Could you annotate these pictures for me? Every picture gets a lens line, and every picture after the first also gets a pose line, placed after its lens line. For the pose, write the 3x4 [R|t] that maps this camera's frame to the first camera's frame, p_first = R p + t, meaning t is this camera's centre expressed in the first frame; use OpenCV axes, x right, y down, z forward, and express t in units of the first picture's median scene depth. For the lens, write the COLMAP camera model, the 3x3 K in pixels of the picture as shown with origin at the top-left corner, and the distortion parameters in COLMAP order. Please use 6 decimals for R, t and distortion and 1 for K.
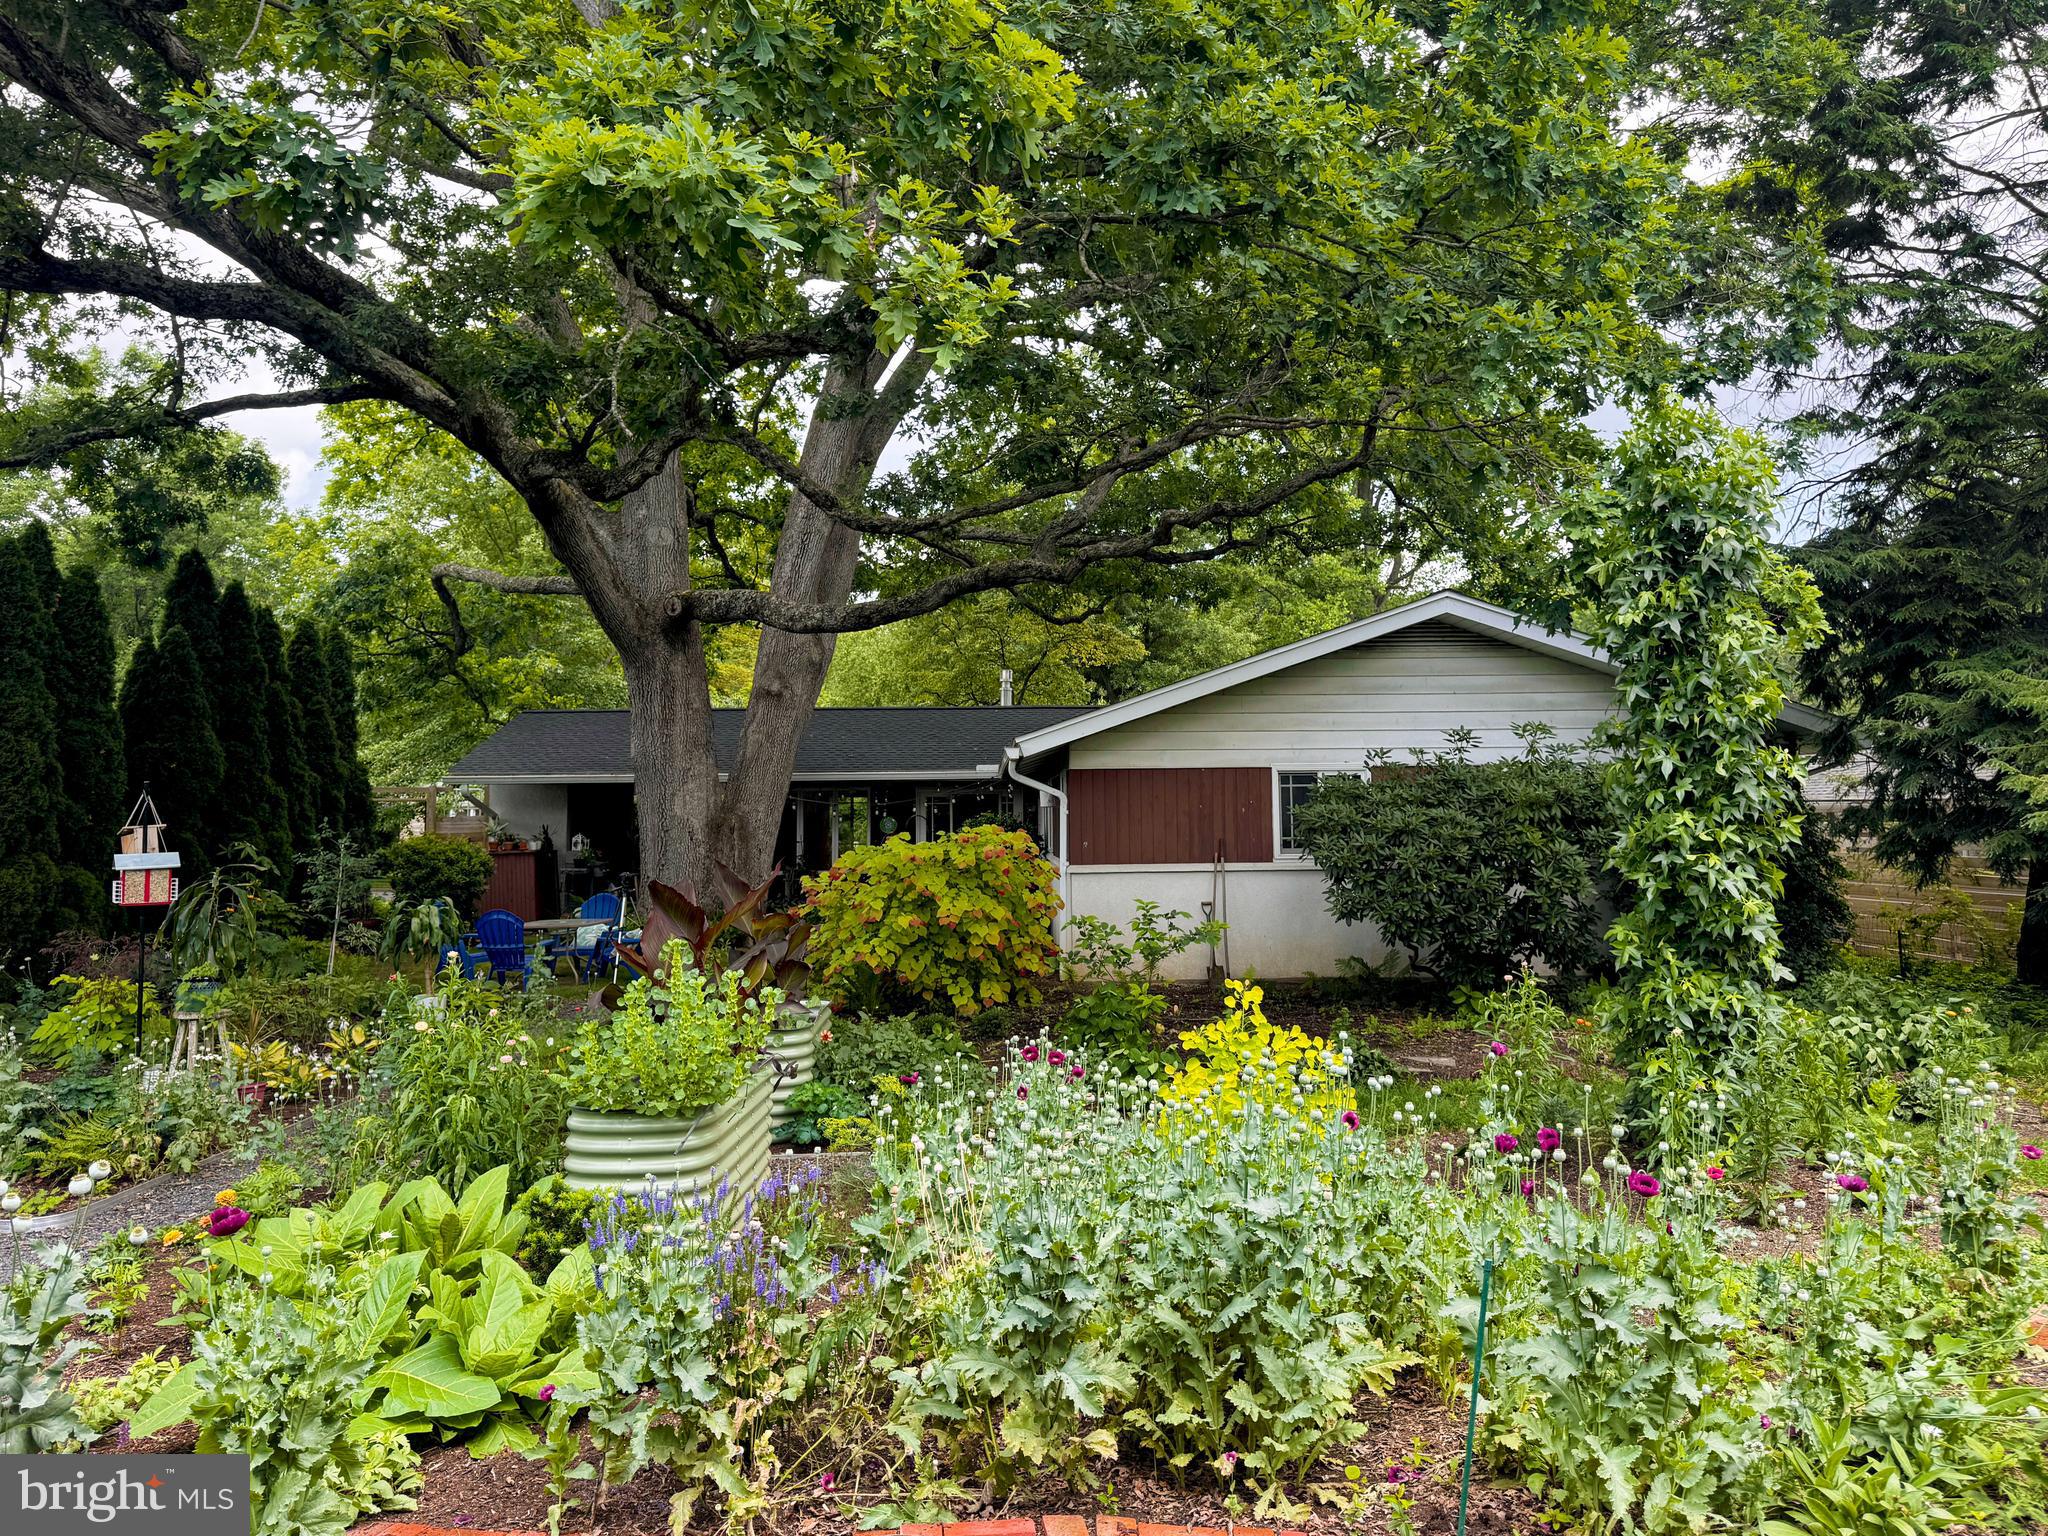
lens RADIAL K [[1364.7, 0, 1026.1], [0, 1364.7, 719.9], [0, 0, 1]] dist [0.067457, -0.067950]
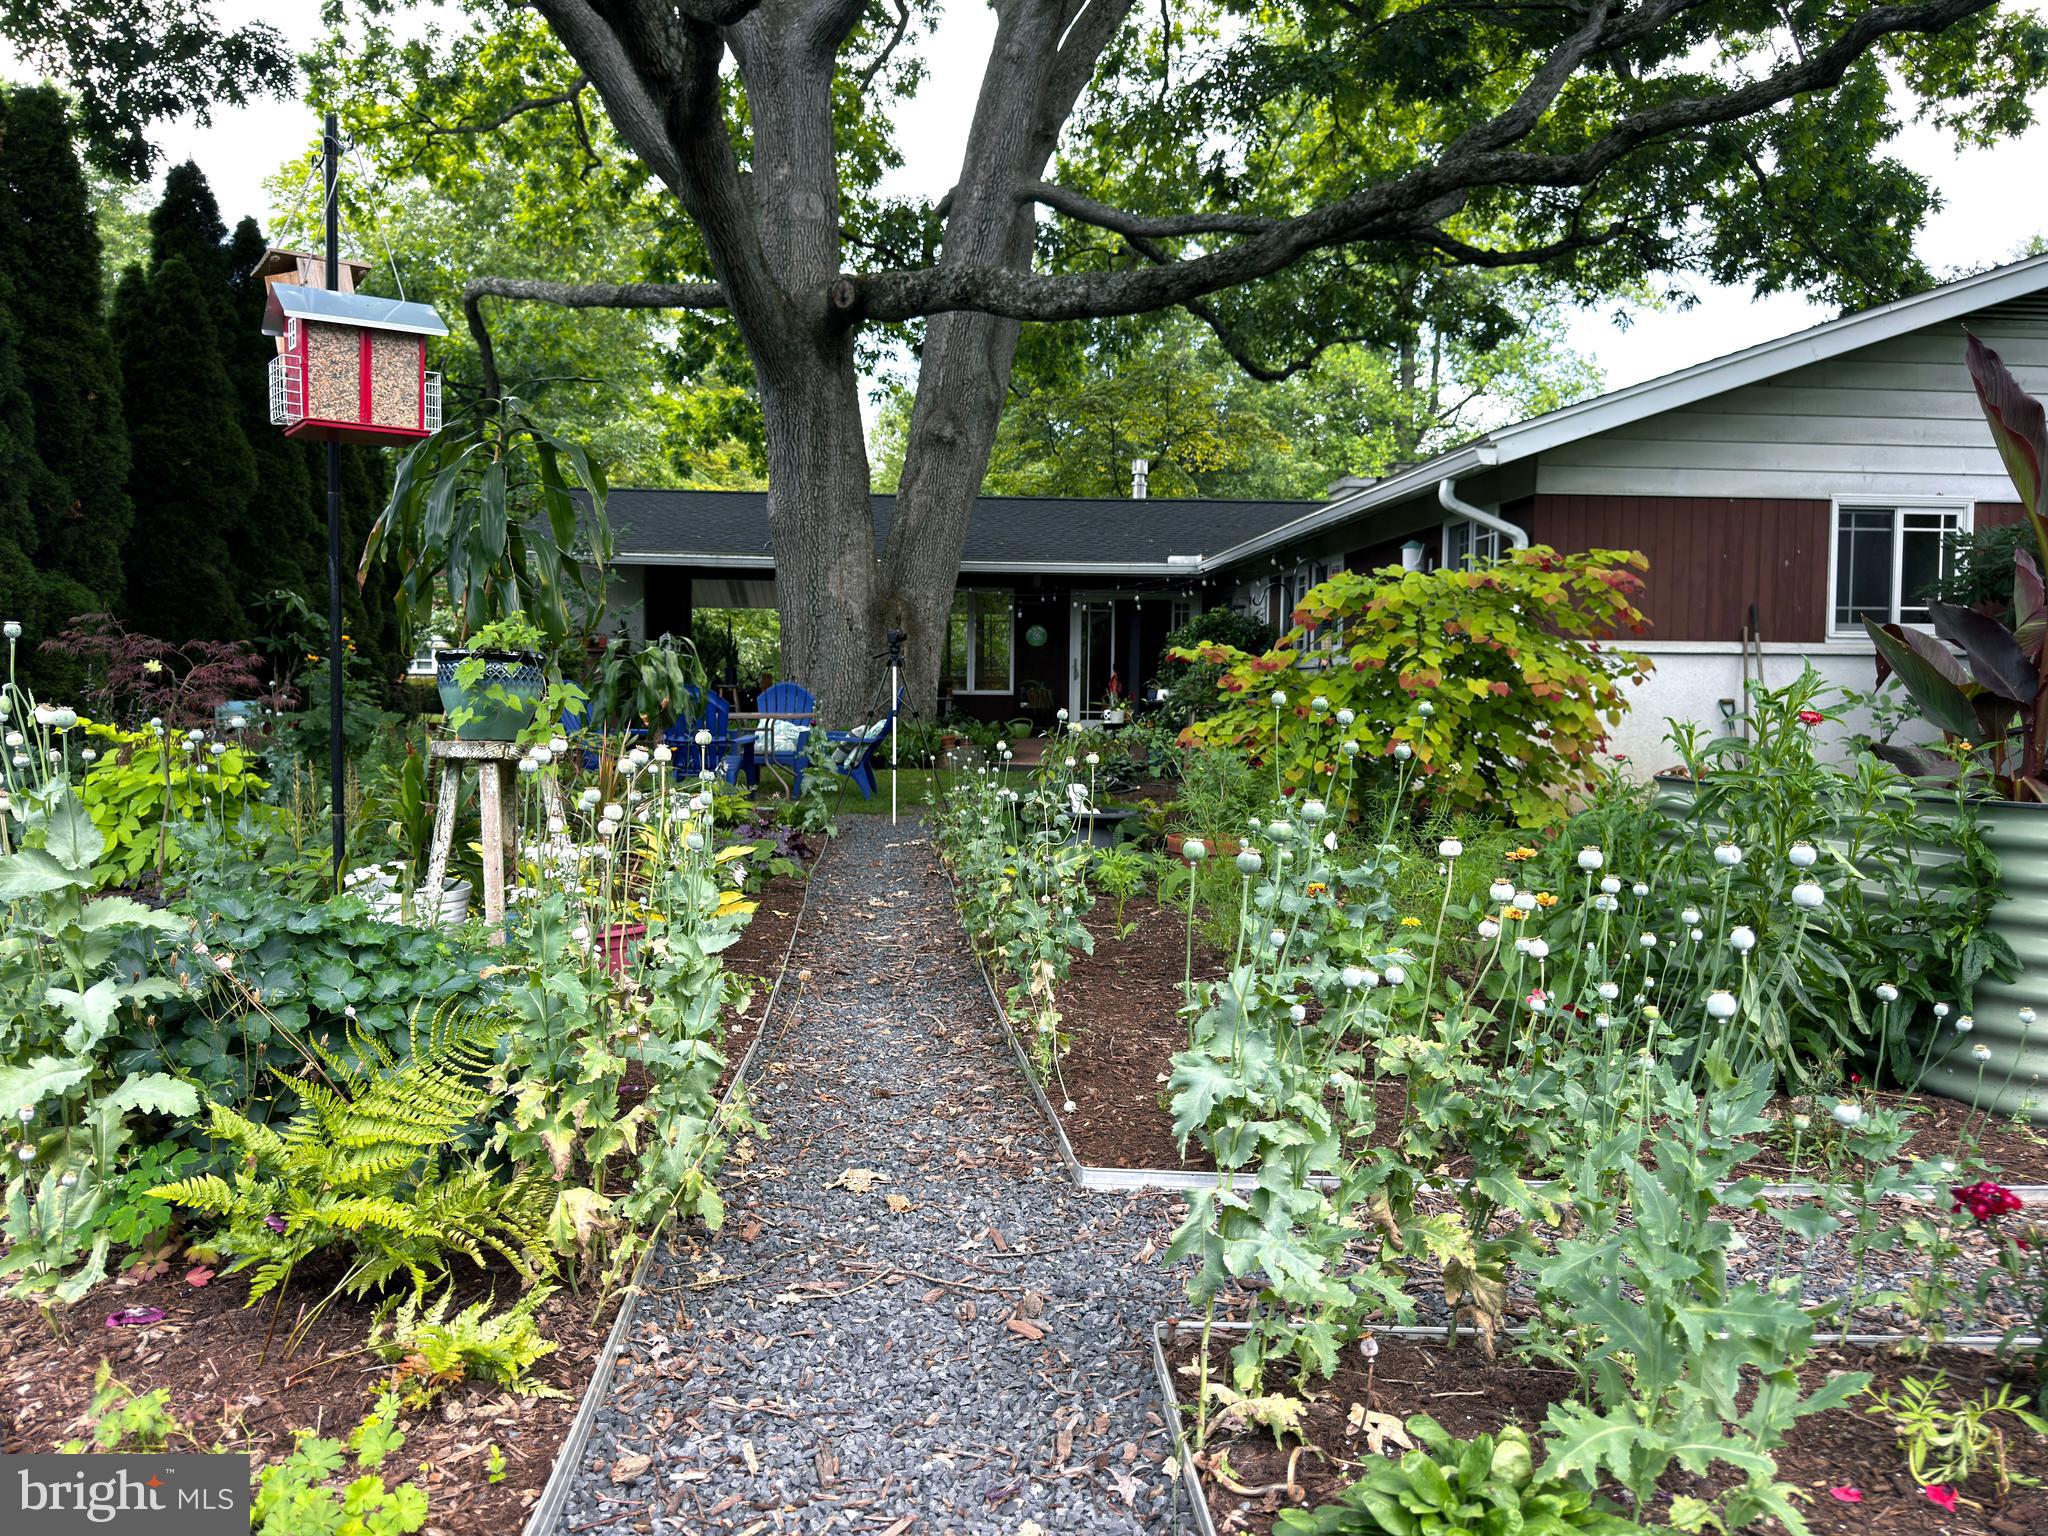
lens RADIAL K [[1443.0, 0, 1024.0], [0, 1443.0, 768.0], [0, 0, 1]] dist [0.004281, -0.008962]
pose [[0.999744, 0.018876, 0.012478, -0.218886], [-0.020378, 0.990797, 0.133814, 0.077457], [-0.009838, -0.134034, 0.990928, 0.289094]]
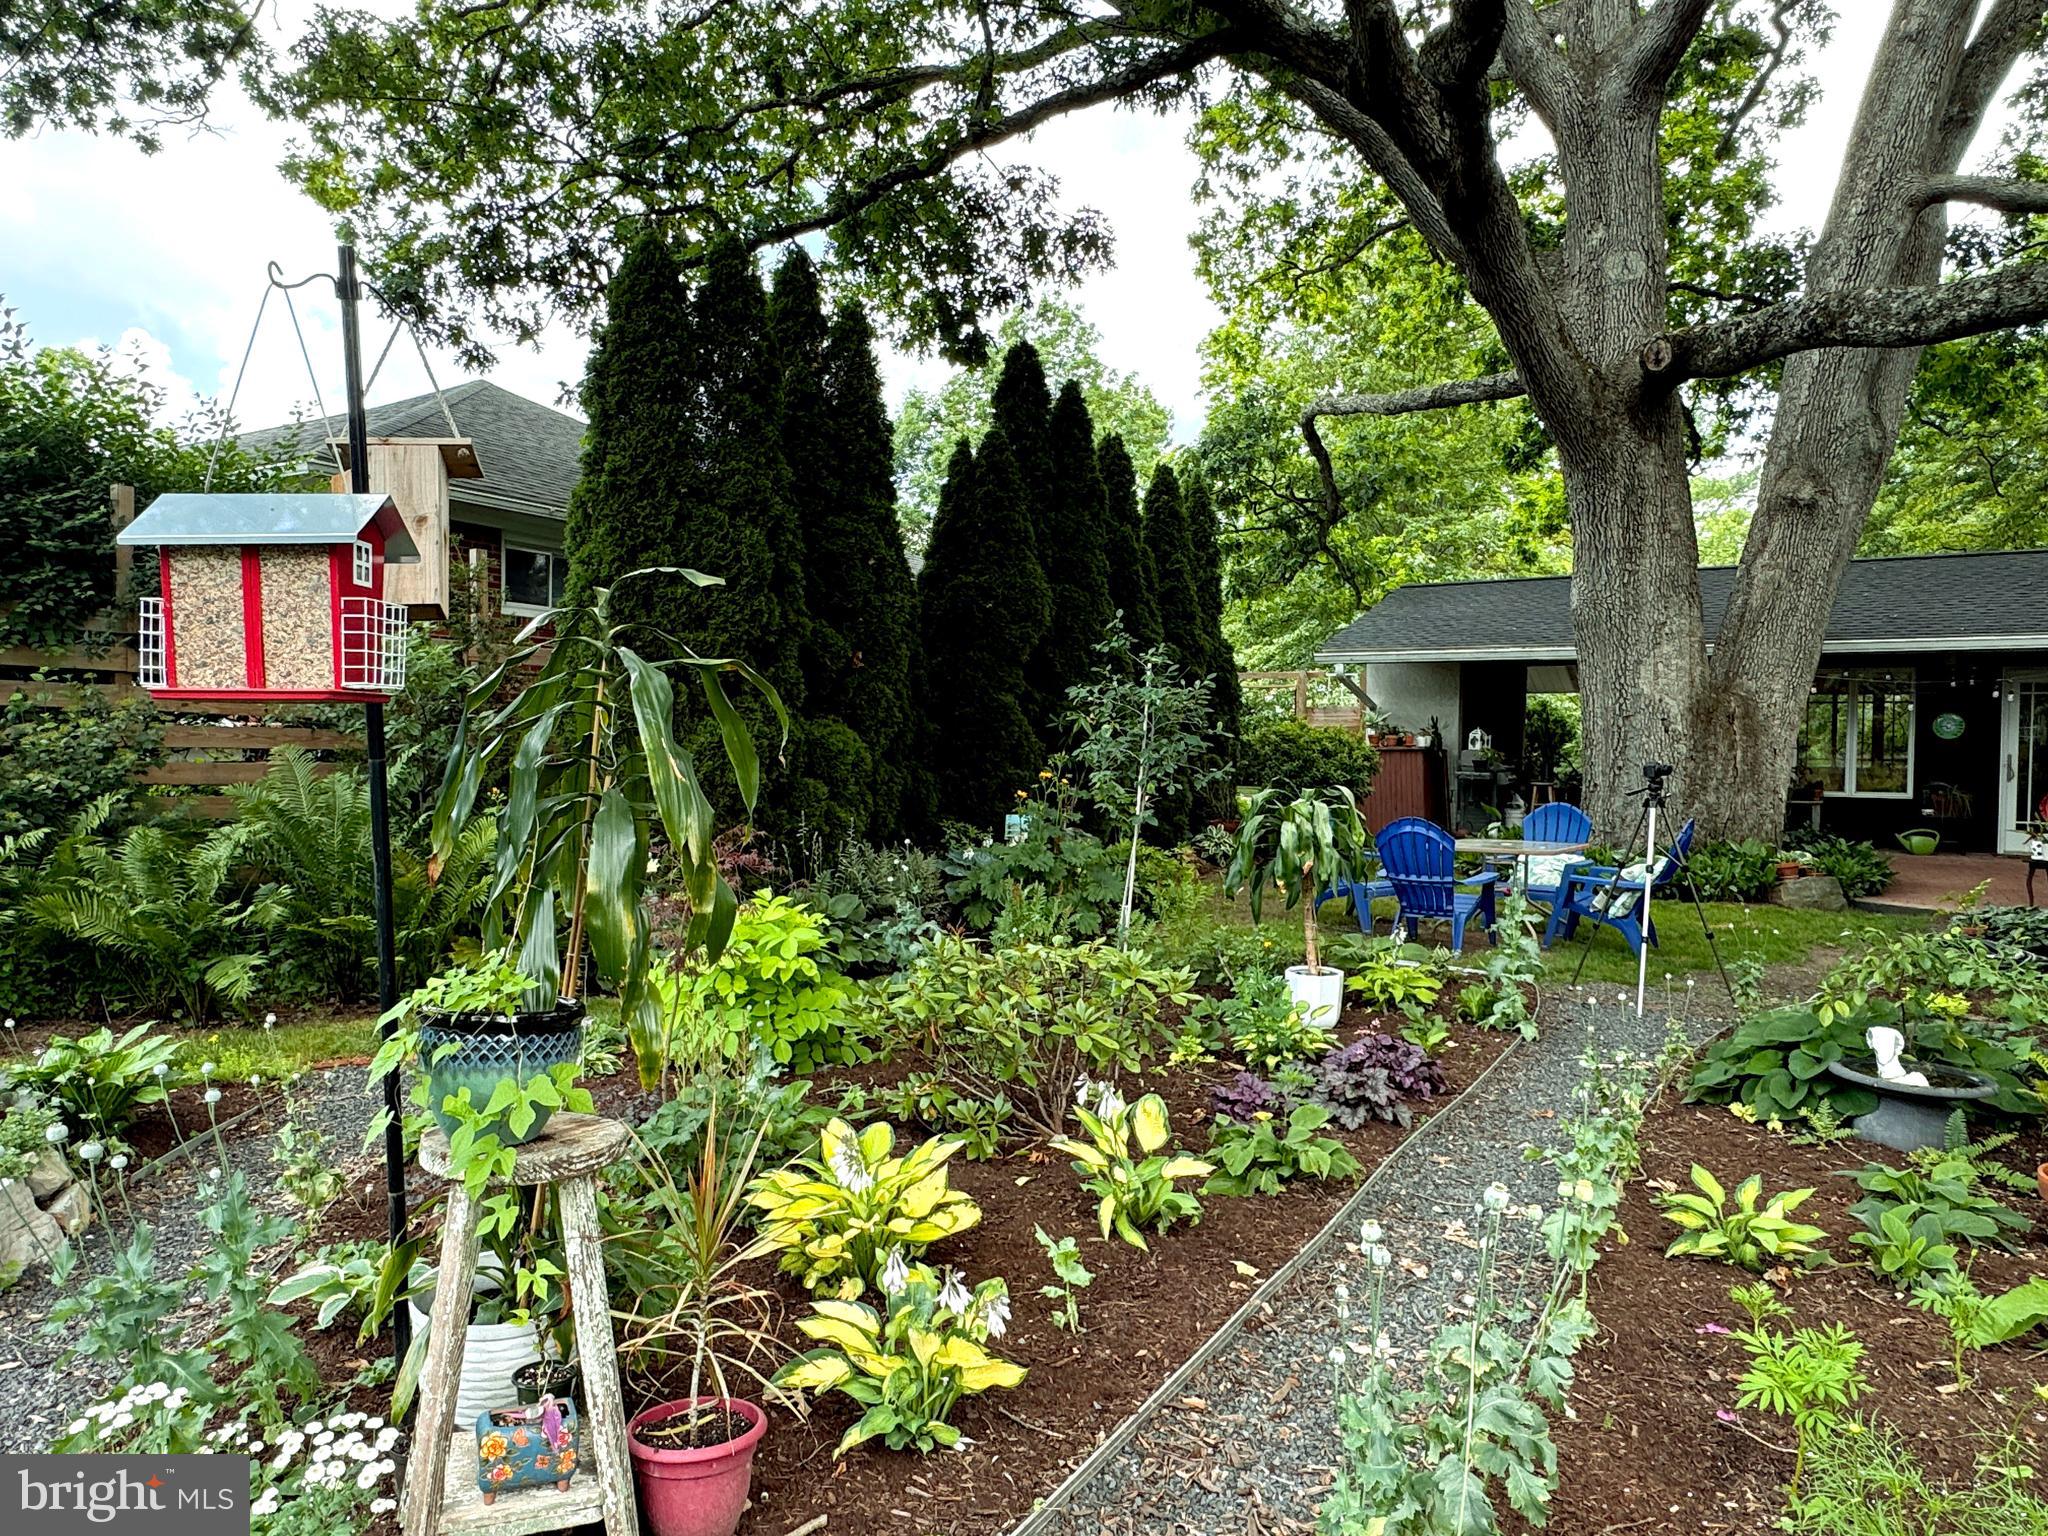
lens RADIAL K [[1320.9, 0, 1024.0], [0, 1320.9, 768.0], [0, 0, 1]] dist [0.017450, -0.003922]
pose [[0.819092, 0.027260, -0.573014, -0.184512], [0.026754, 0.995968, 0.085625, 0.060472], [0.573038, -0.085465, 0.815060, 0.415059]]
